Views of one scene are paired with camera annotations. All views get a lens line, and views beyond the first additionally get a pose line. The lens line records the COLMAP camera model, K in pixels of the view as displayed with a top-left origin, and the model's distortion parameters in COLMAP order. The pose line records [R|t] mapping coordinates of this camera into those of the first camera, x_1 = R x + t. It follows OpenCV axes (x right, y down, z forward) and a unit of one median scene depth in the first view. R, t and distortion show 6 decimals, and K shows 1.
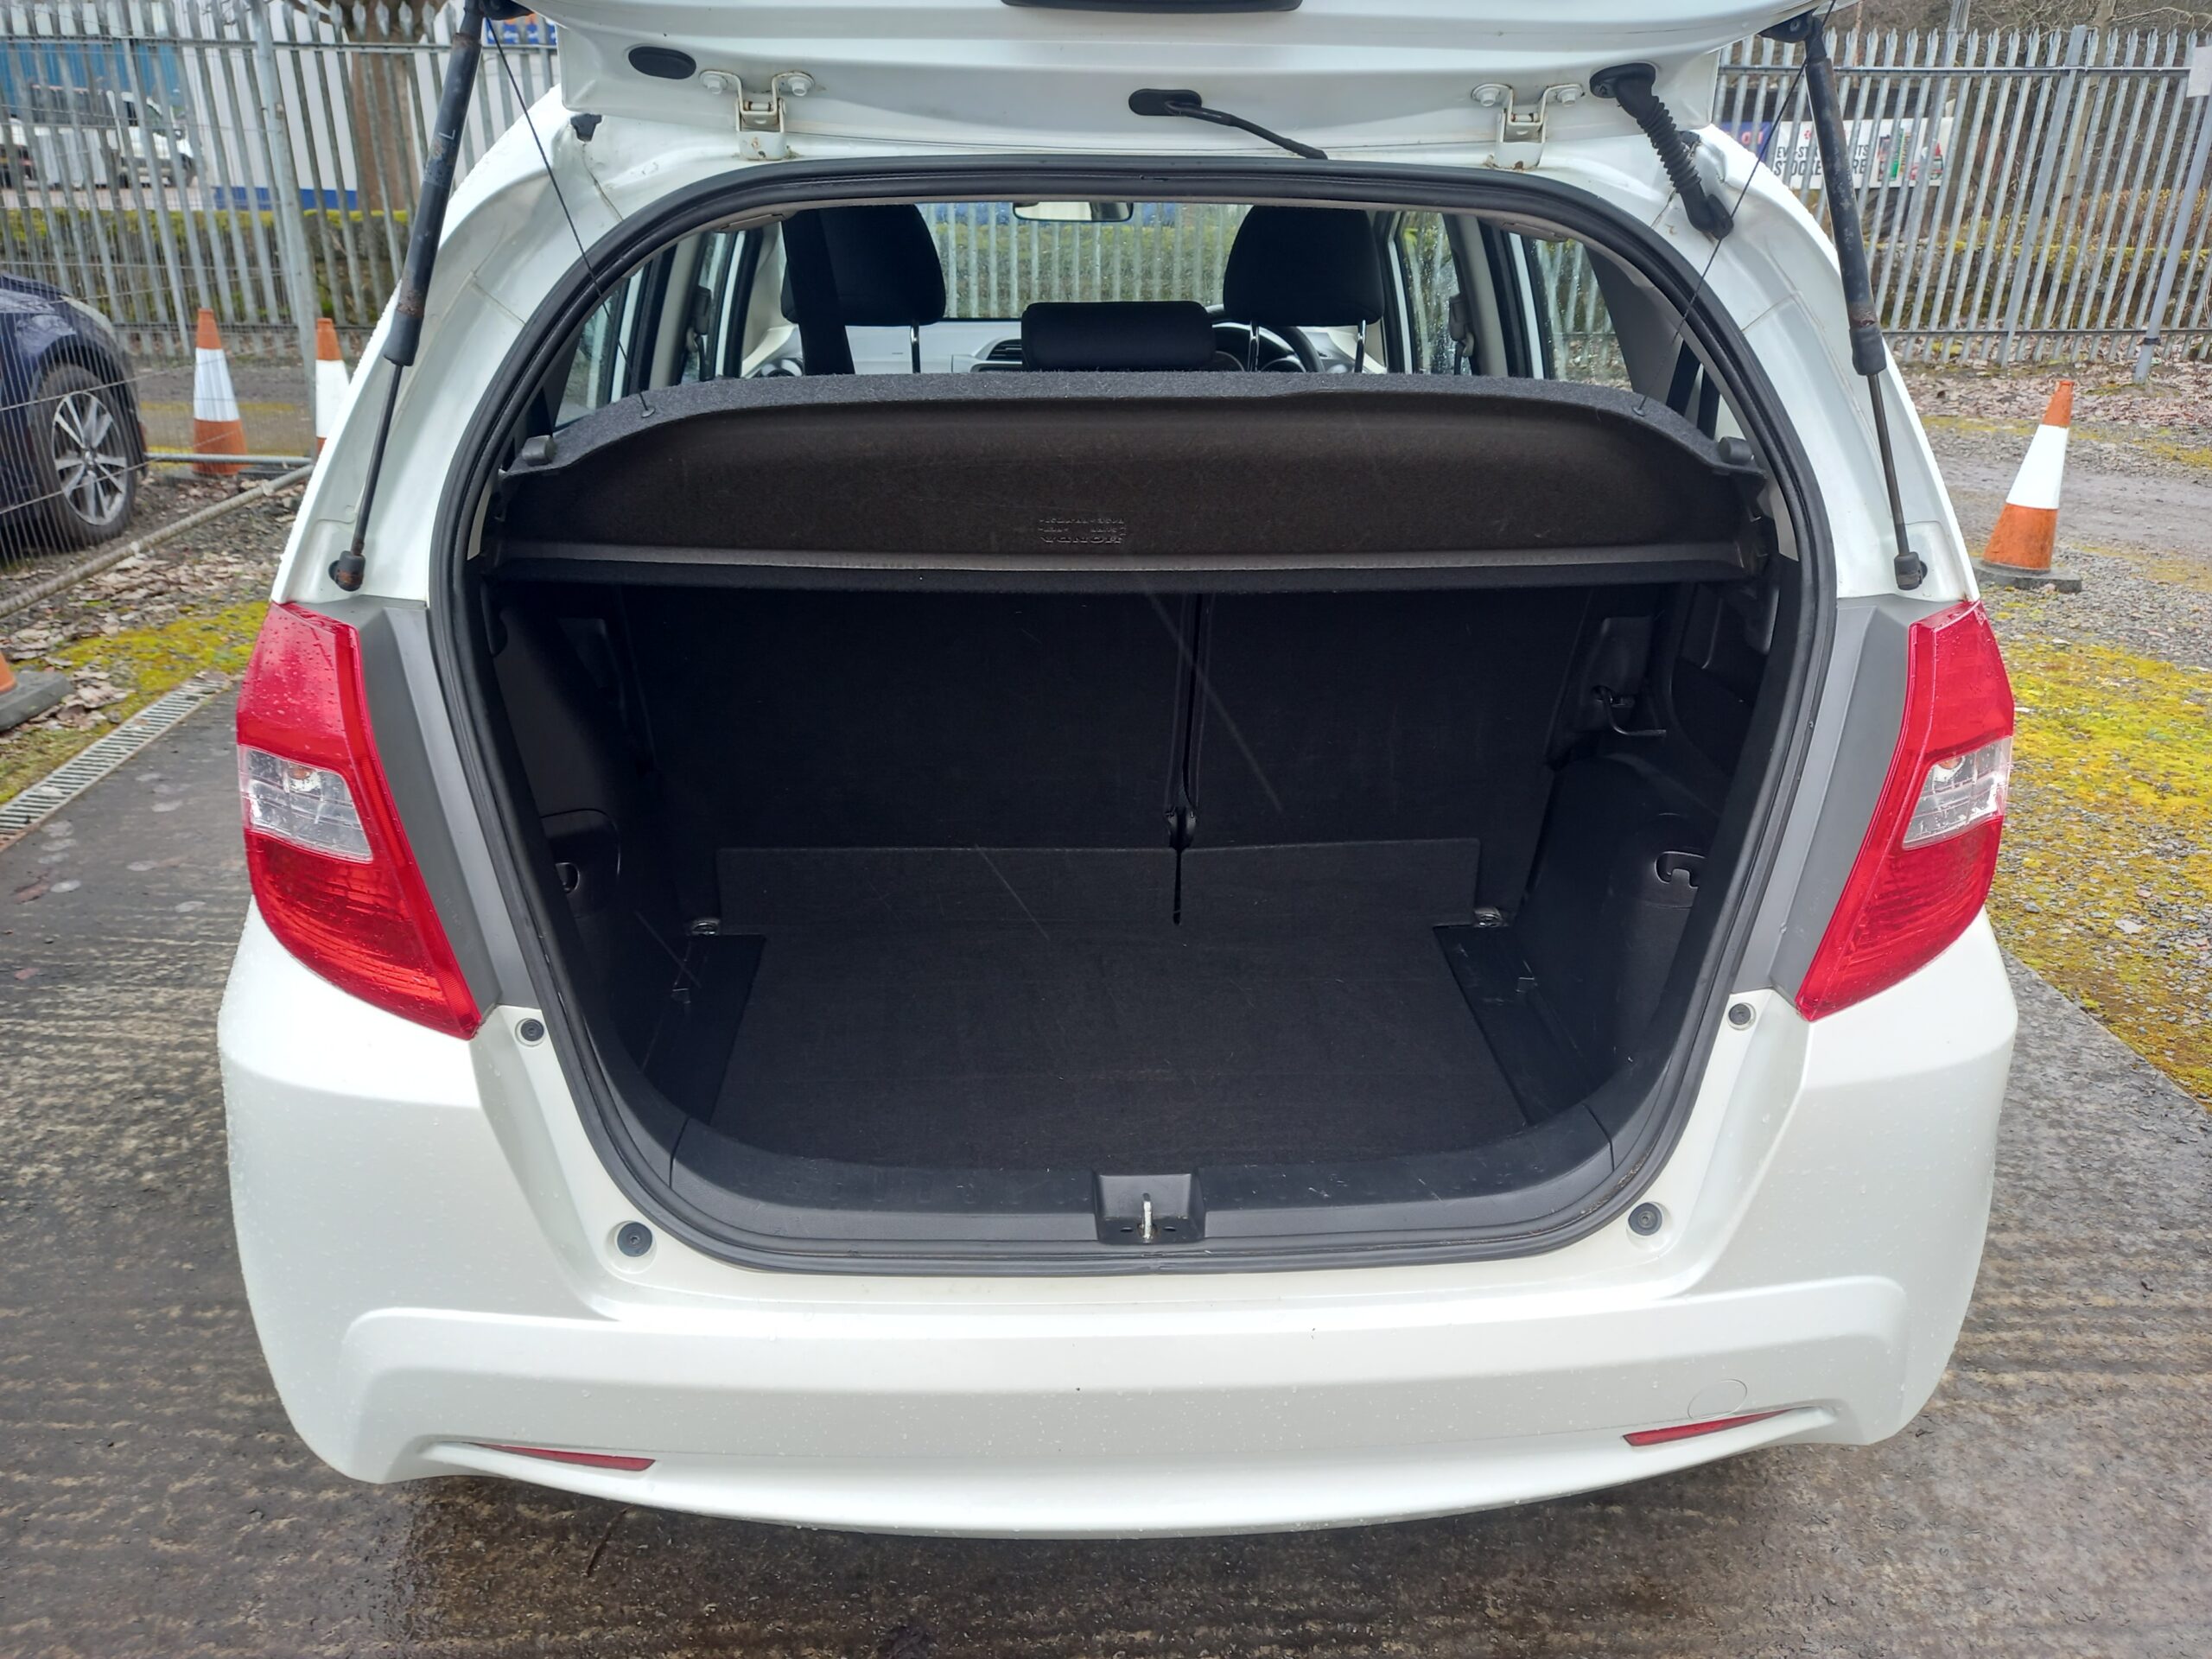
lens RADIAL K [[1601.7, 0, 1100.3], [0, 1601.7, 836.0], [0, 0, 1]] dist [0.006854, 0.002684]
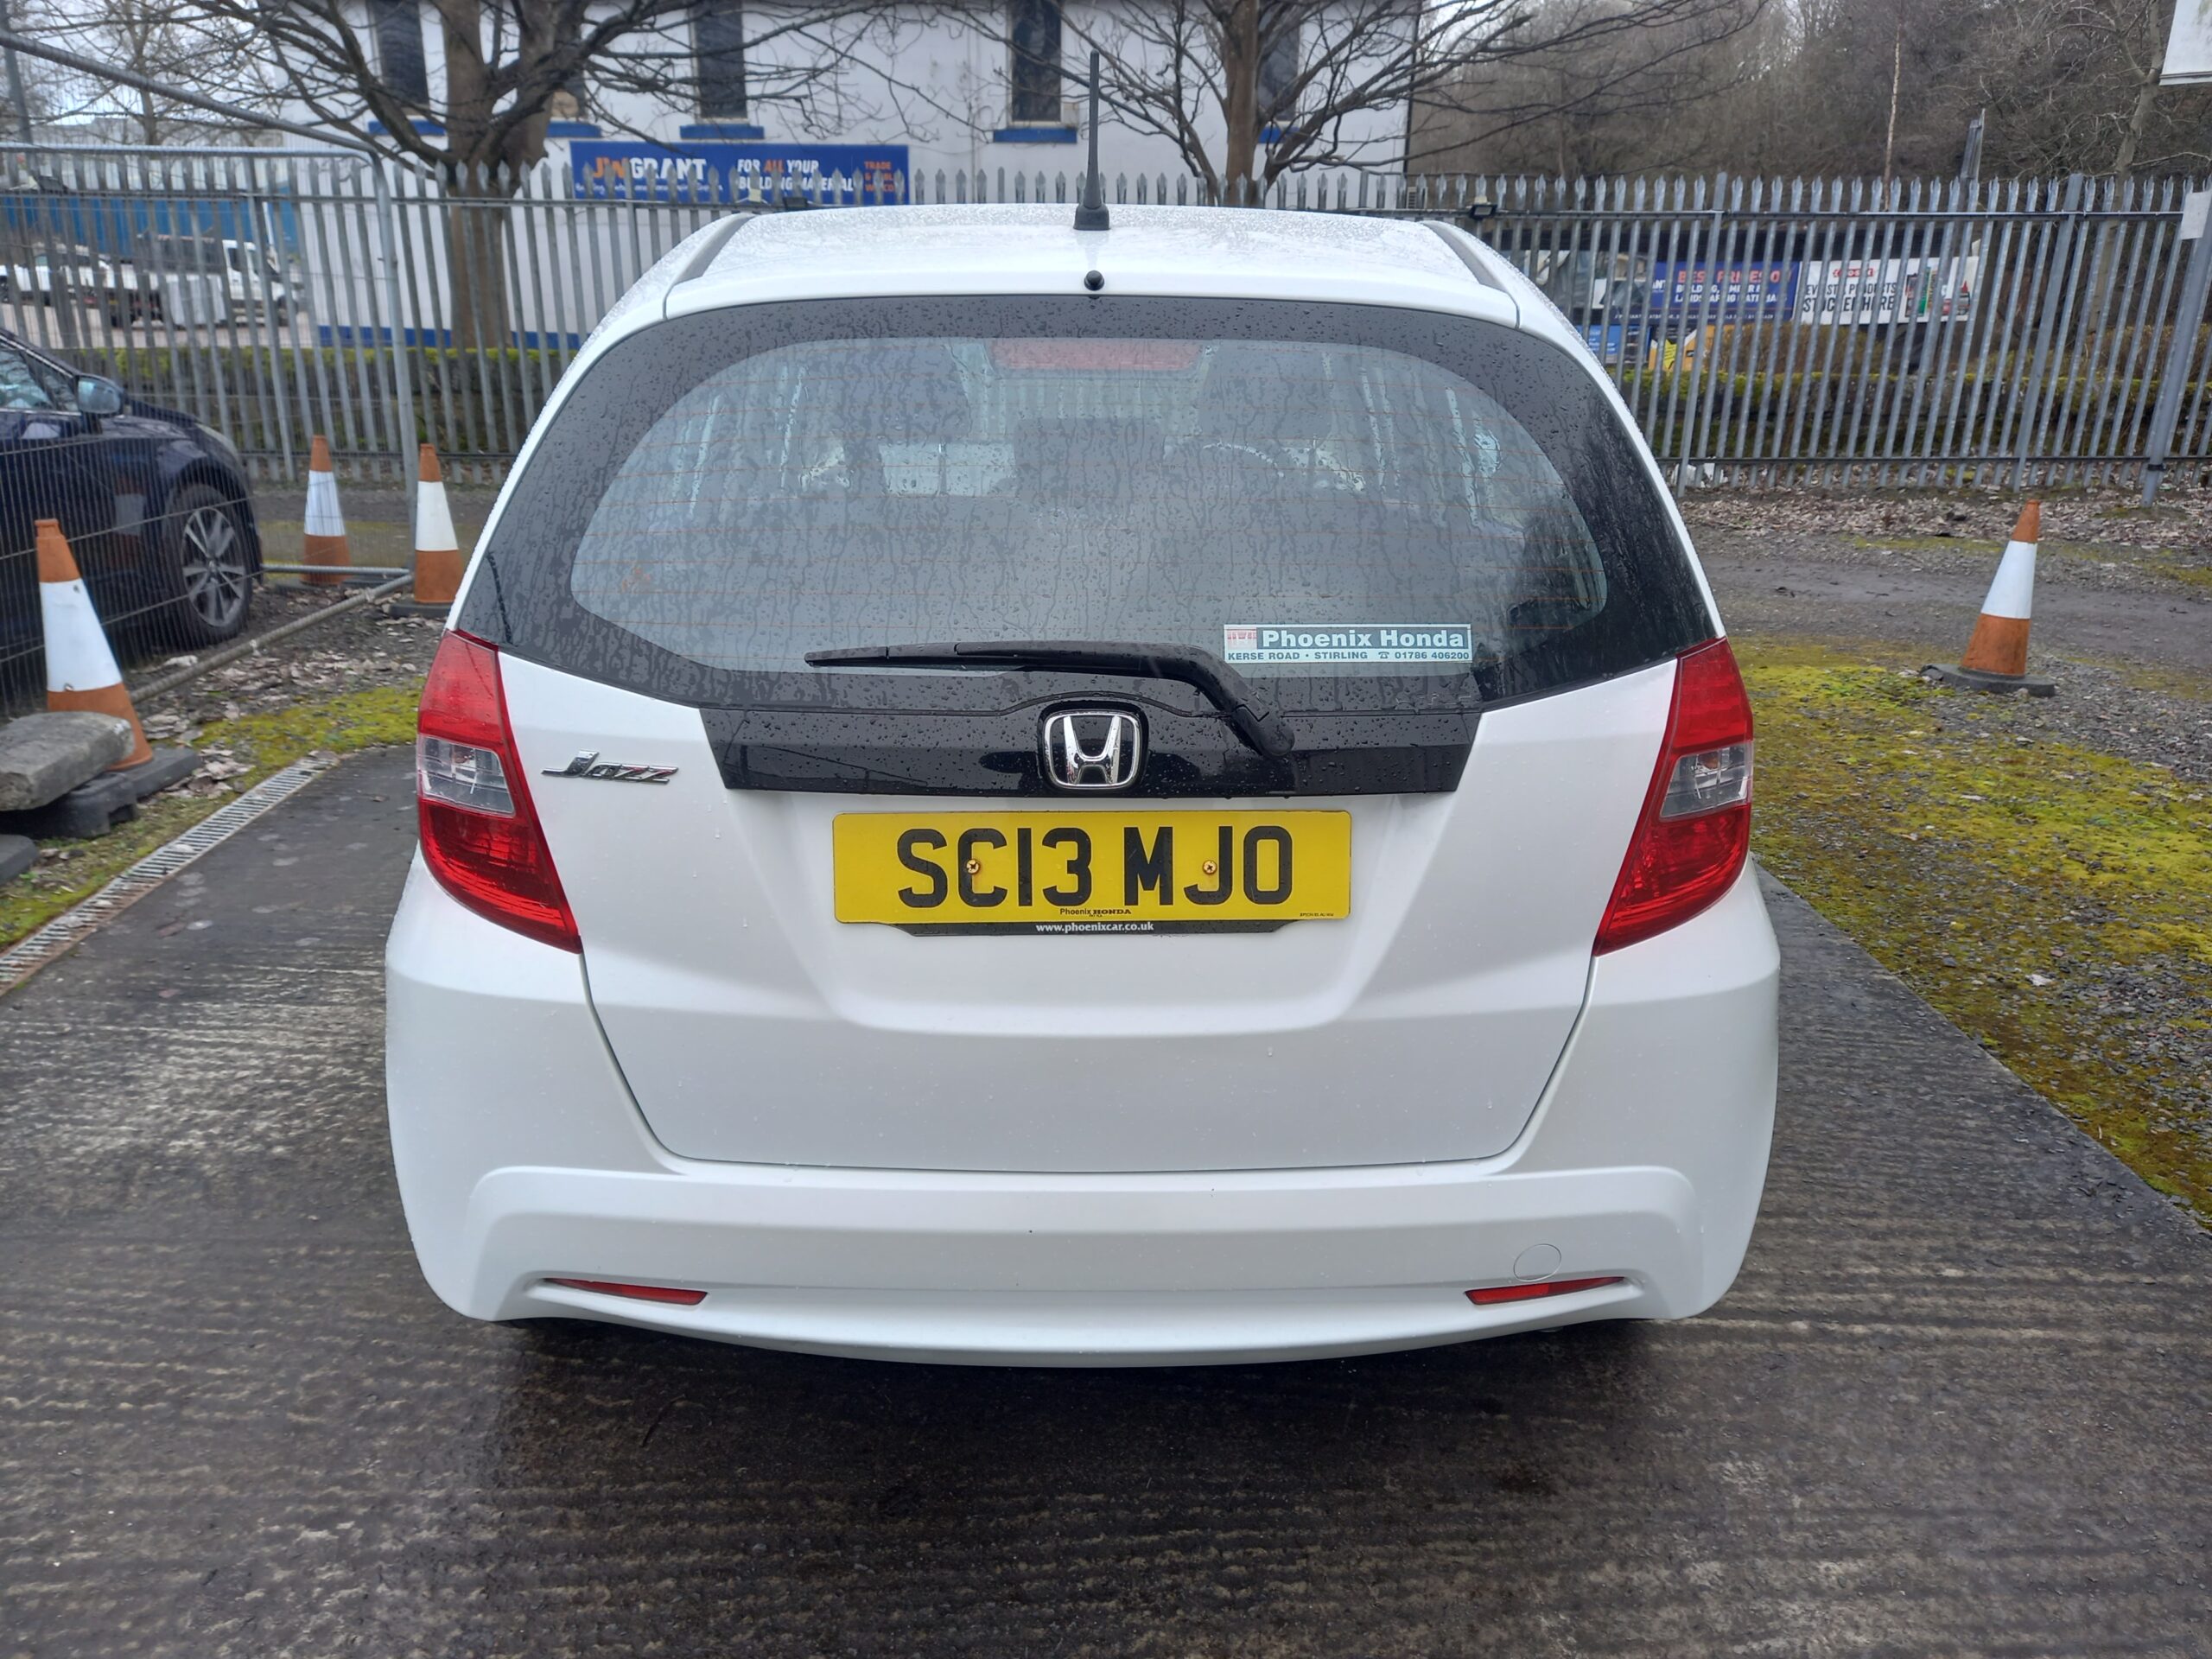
lens RADIAL K [[1622.2, 0, 1106.7], [0, 1622.2, 843.9], [0, 0, 1]] dist [0.068340, -0.073145]
pose [[0.999416, 0.008221, -0.033161, 0.032083], [-0.010749, 0.996989, -0.076795, 0.045831], [0.032430, 0.077107, 0.996495, -0.121327]]
